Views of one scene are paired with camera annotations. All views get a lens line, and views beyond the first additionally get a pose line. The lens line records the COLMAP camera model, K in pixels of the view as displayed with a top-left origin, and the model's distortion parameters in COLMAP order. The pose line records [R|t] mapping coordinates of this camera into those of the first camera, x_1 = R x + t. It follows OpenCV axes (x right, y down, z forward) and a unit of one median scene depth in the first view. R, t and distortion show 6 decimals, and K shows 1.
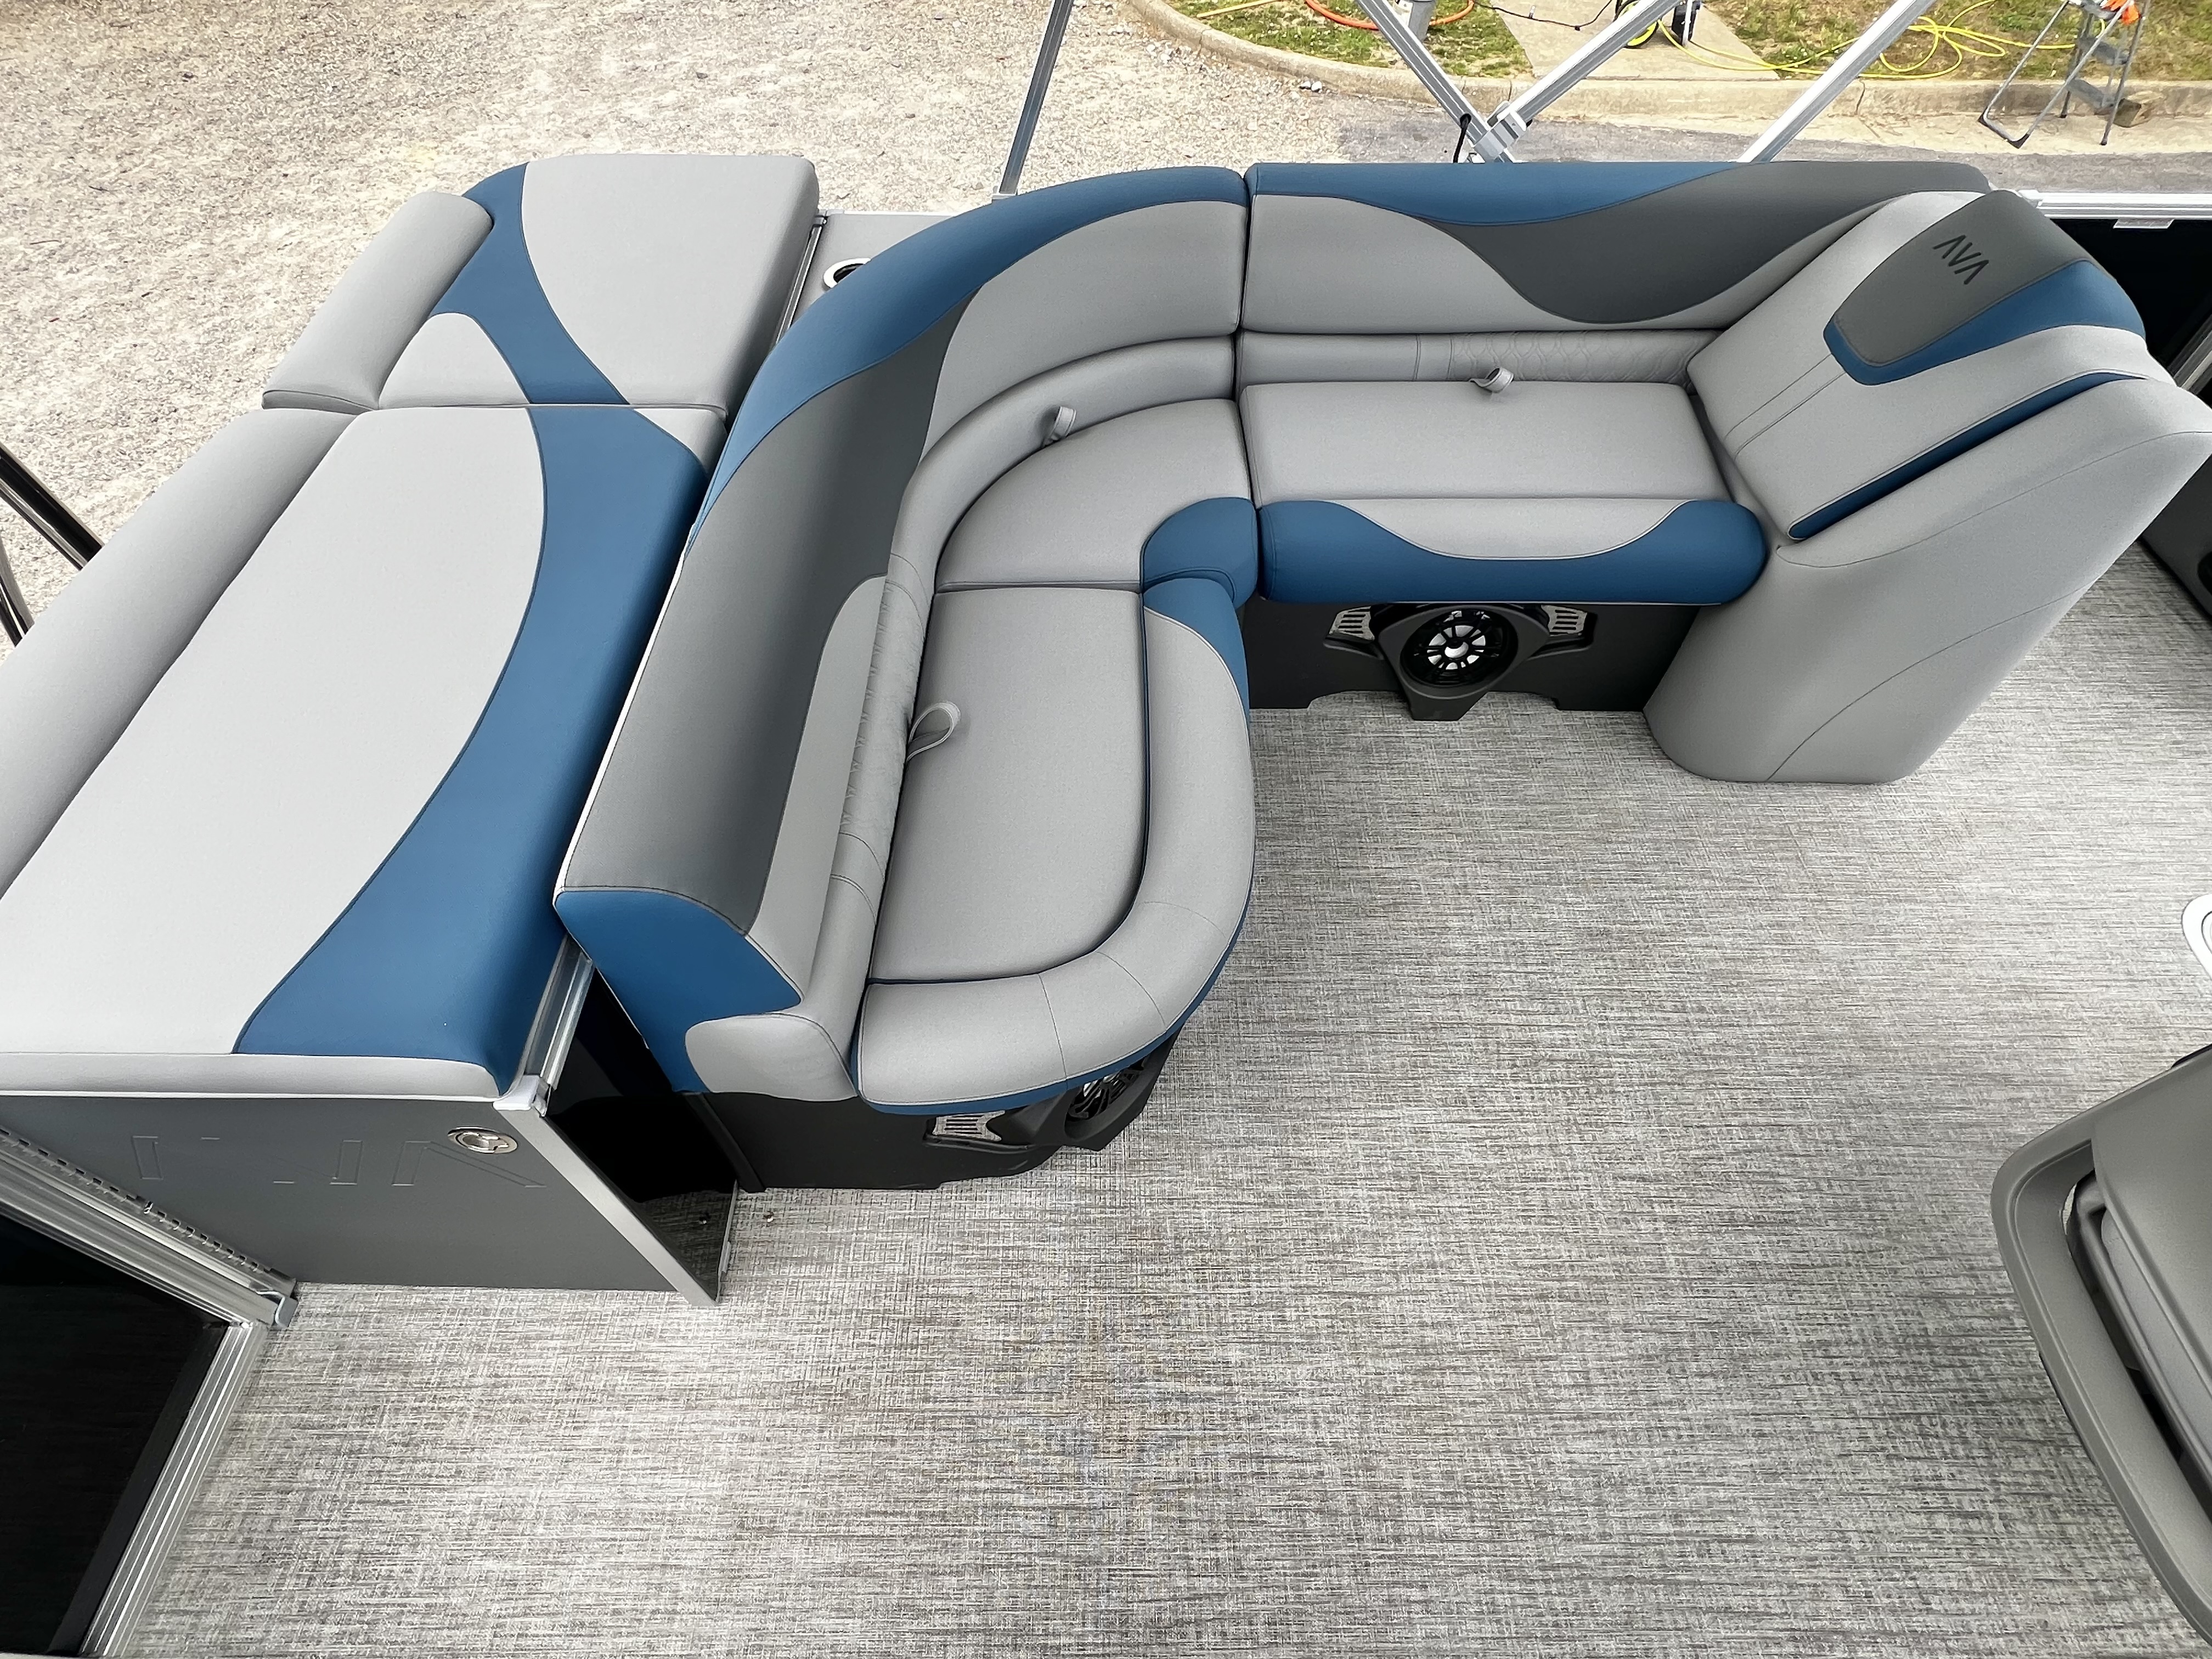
lens RADIAL K [[1120.2, 0, 1097.8], [0, 1120.2, 829.4], [0, 0, 1]] dist [-0.003453, 0.001162]
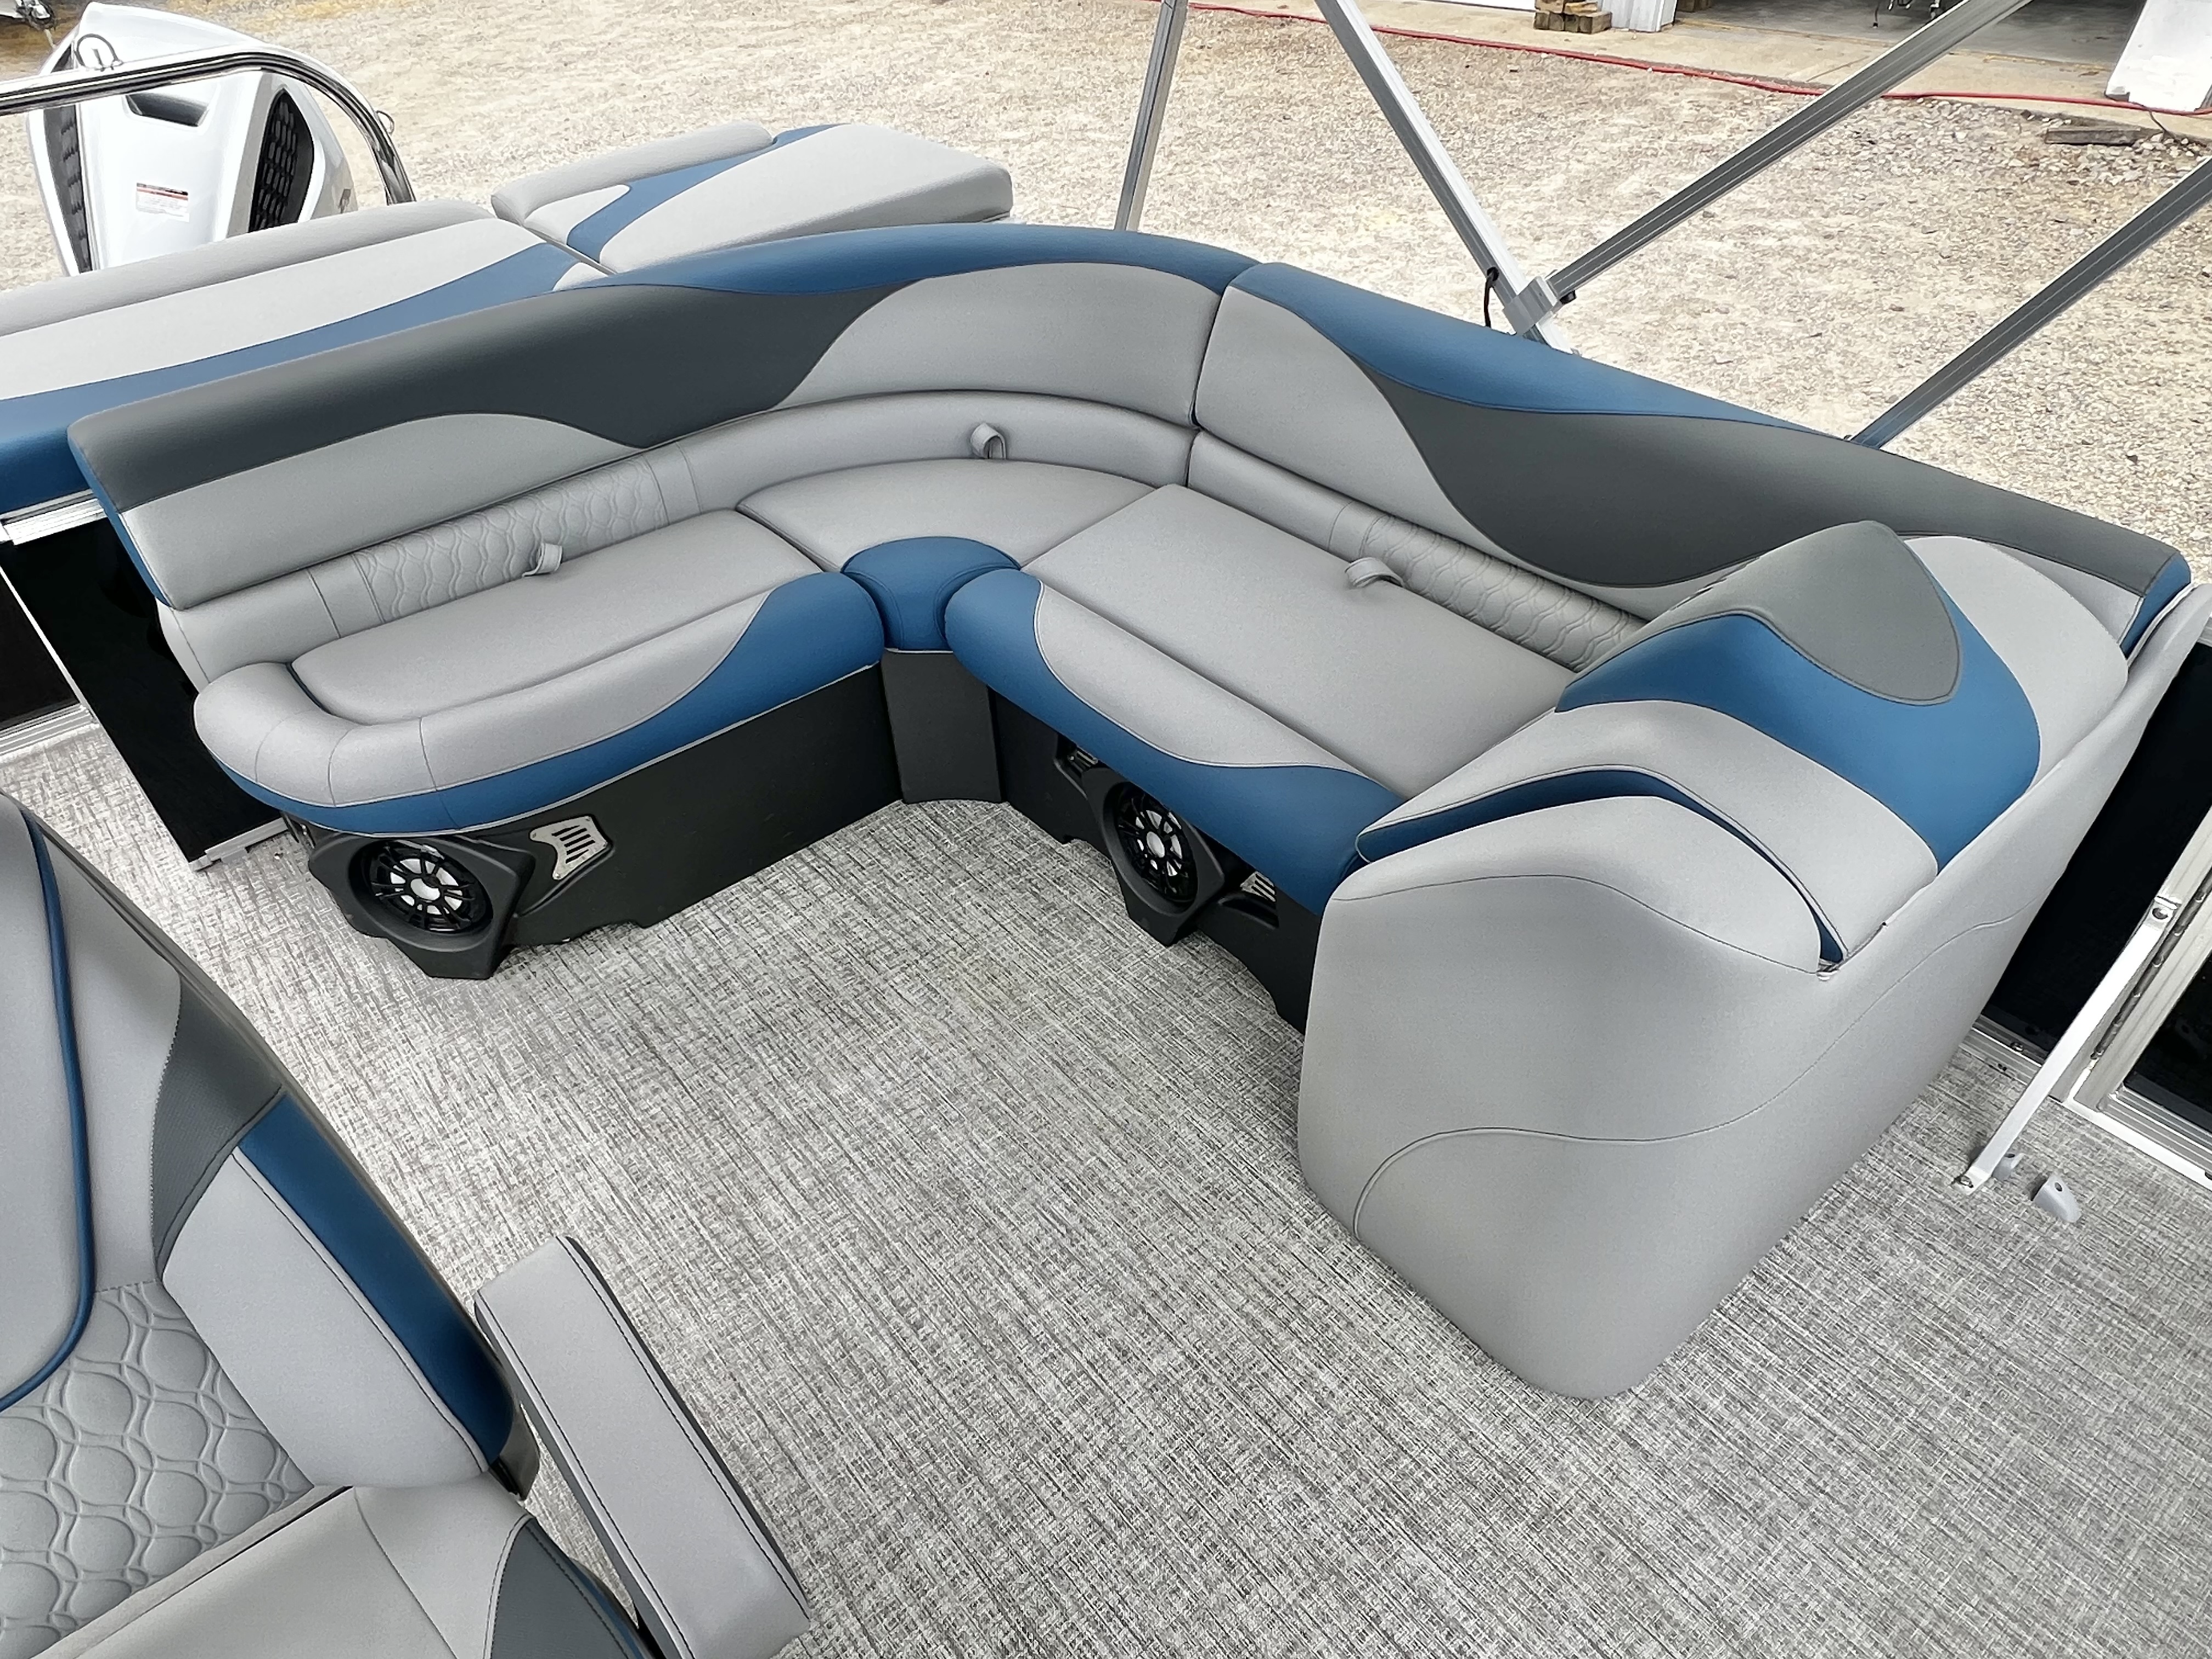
lens RADIAL K [[1387.5, 0, 1092.3], [0, 1387.5, 828.6], [0, 0, 1]] dist [-0.004557, 0.001519]
pose [[0.636548, 0.475766, -0.607003, 1.029849], [-0.575074, 0.817242, 0.037485, -0.211299], [0.513902, 0.325211, 0.793815, 0.230676]]
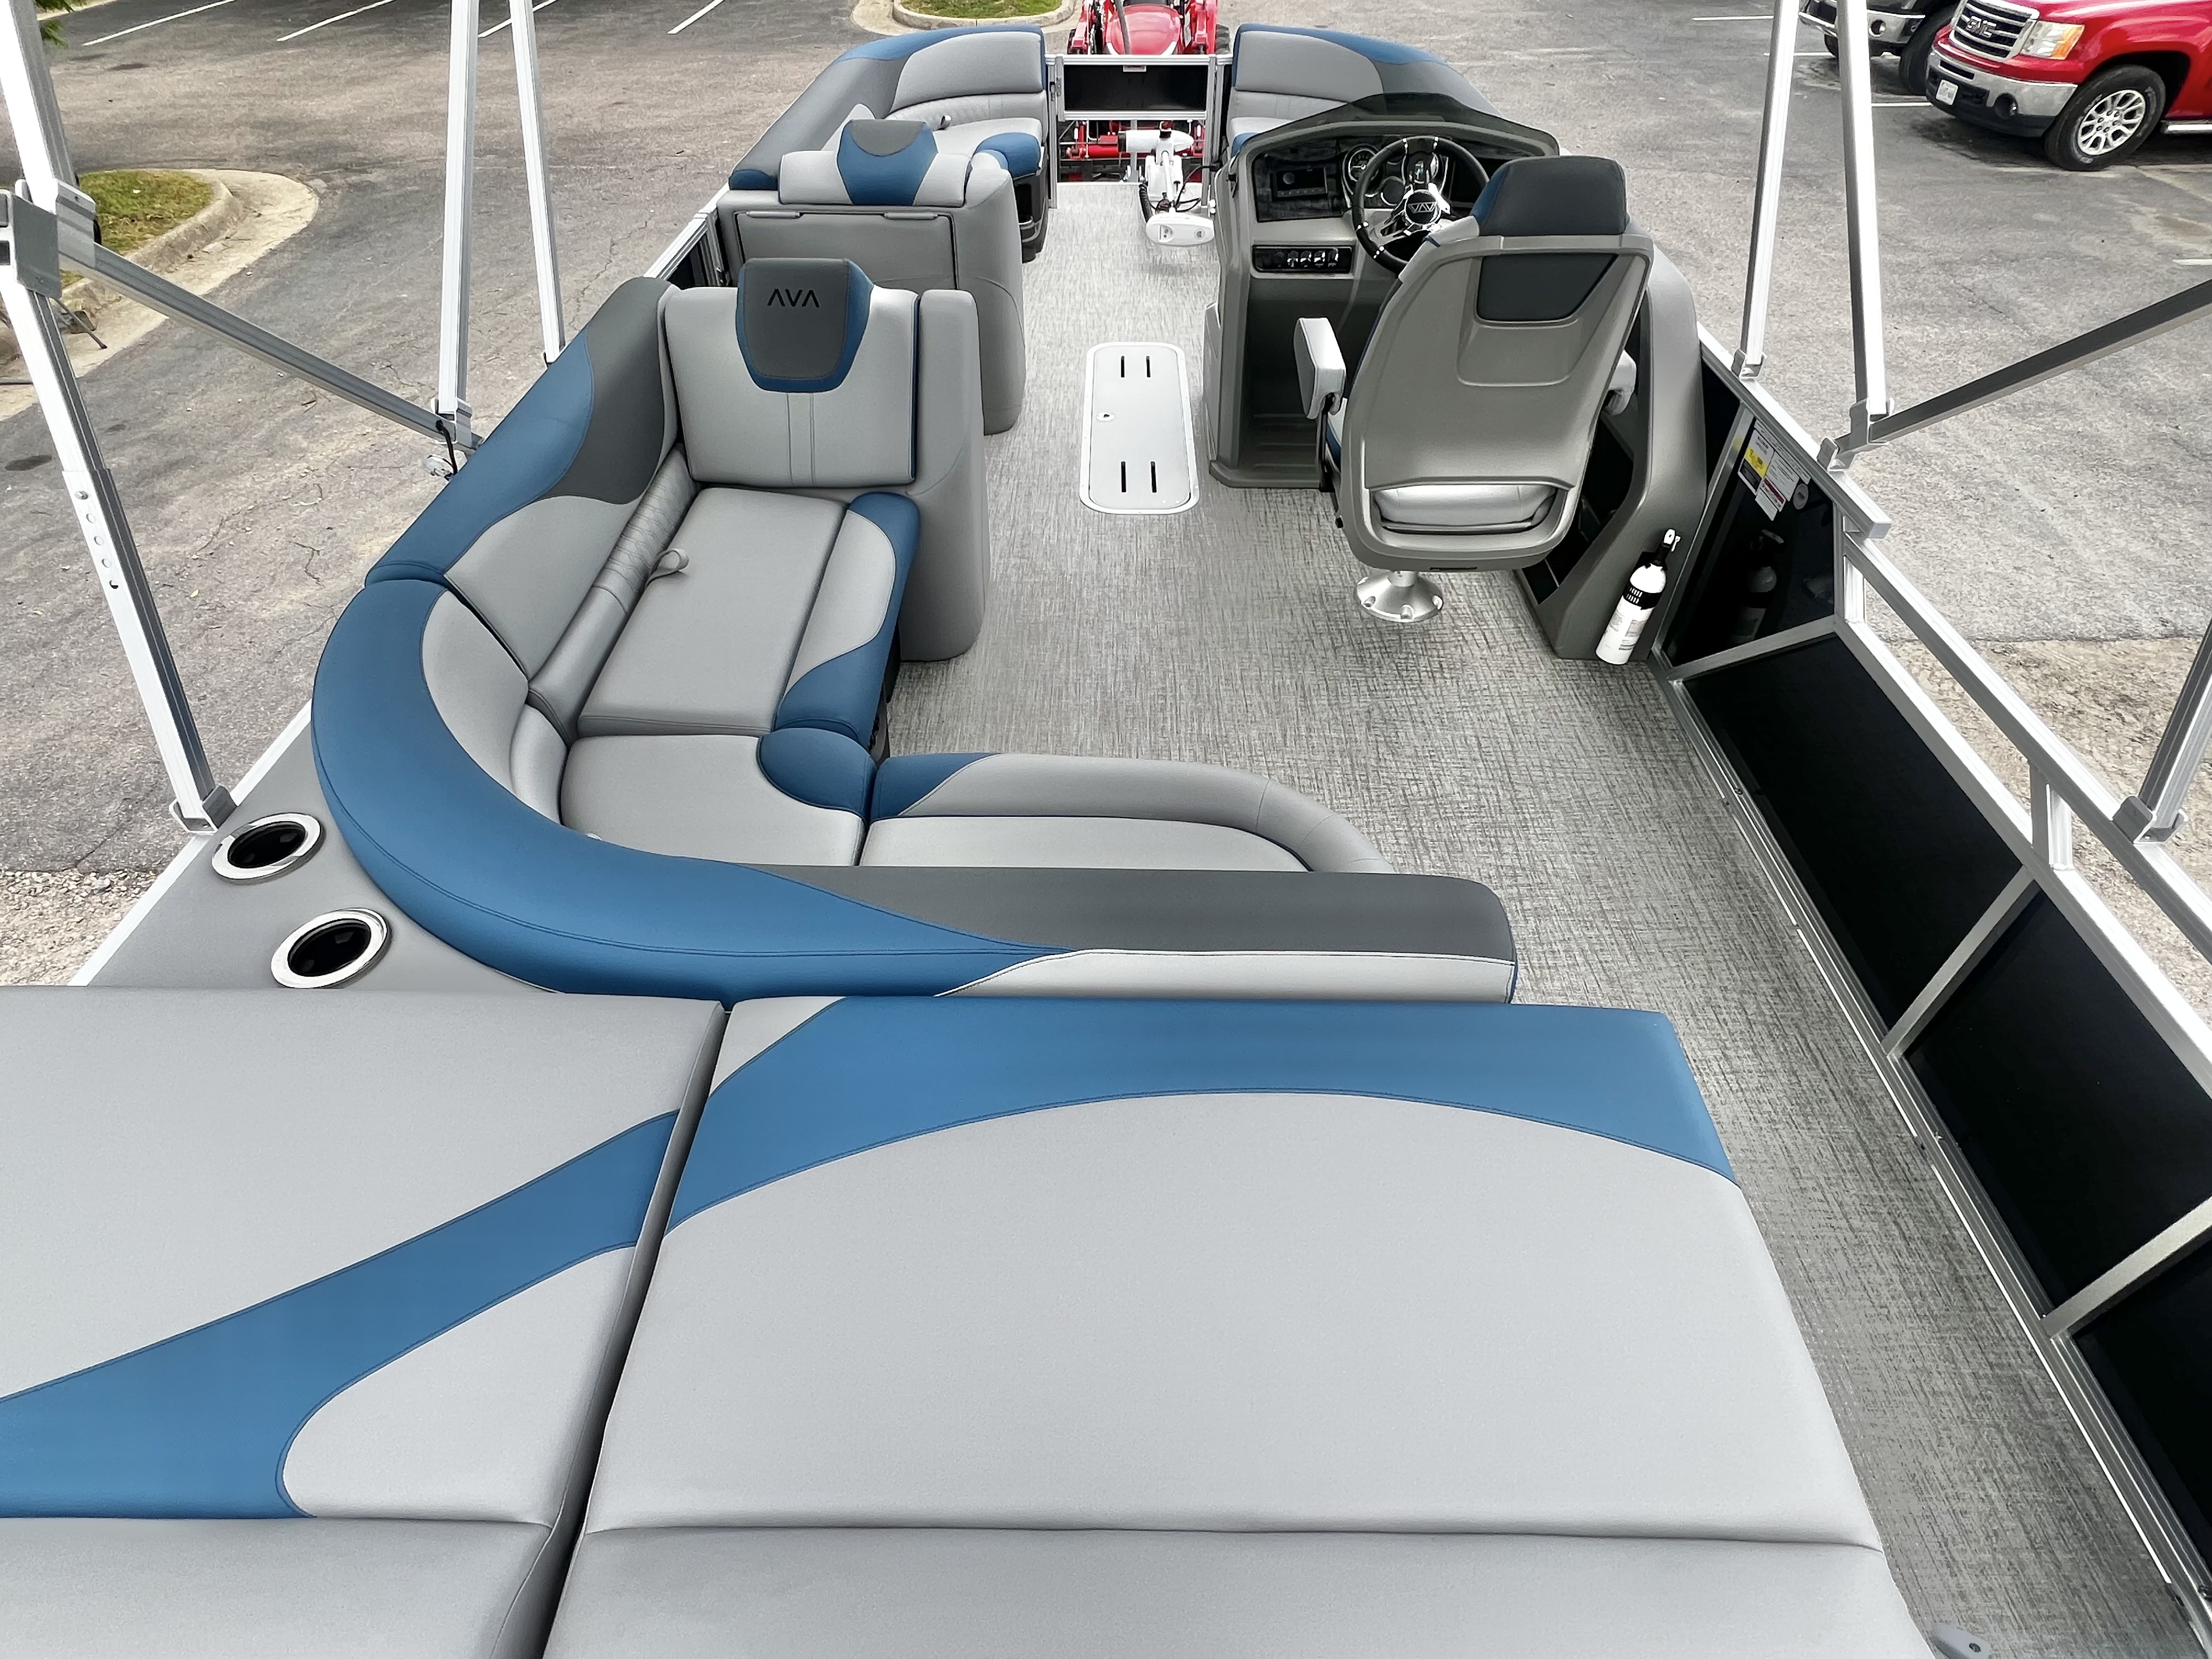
lens RADIAL K [[1120.2, 0, 1097.8], [0, 1120.2, 829.4], [0, 0, 1]] dist [-0.003453, 0.001162]
pose [[0.013168, -0.704033, 0.710045, -0.696363], [0.788348, 0.444126, 0.425746, -0.484503], [-0.615089, 0.554156, 0.560871, 0.308093]]
